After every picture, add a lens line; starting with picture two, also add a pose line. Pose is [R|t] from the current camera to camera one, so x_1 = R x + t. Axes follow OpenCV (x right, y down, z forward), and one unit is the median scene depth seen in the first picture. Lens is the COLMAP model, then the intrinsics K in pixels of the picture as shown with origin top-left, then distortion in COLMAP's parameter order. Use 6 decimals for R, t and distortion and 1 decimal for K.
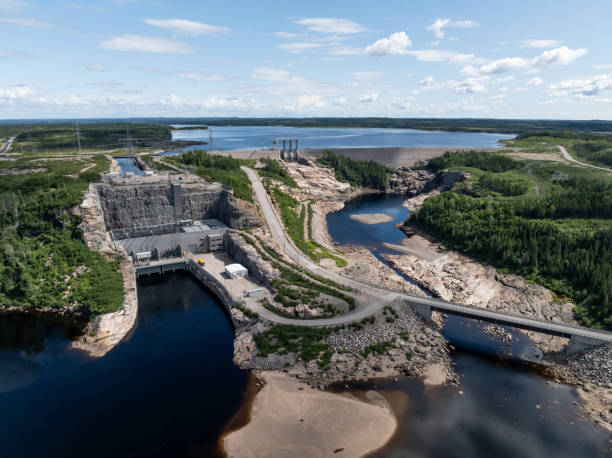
lens RADIAL K [[457.0, 0, 306.0], [0, 457.0, 229.0], [0, 0, 1]] dist [-0.049473, -0.000178]
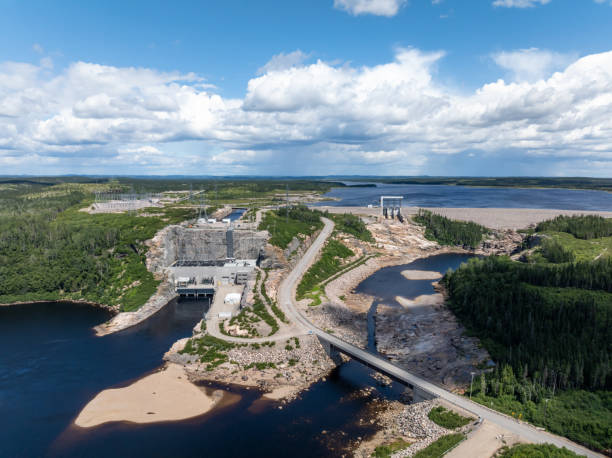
lens RADIAL K [[457.0, 0, 306.0], [0, 457.0, 229.0], [0, 0, 1]] dist [-0.049473, -0.000178]
pose [[0.896354, 0.051405, -0.440349, 0.543461], [-0.105745, 0.989377, -0.099753, 0.006137], [0.430543, 0.135979, 0.892268, -0.057759]]
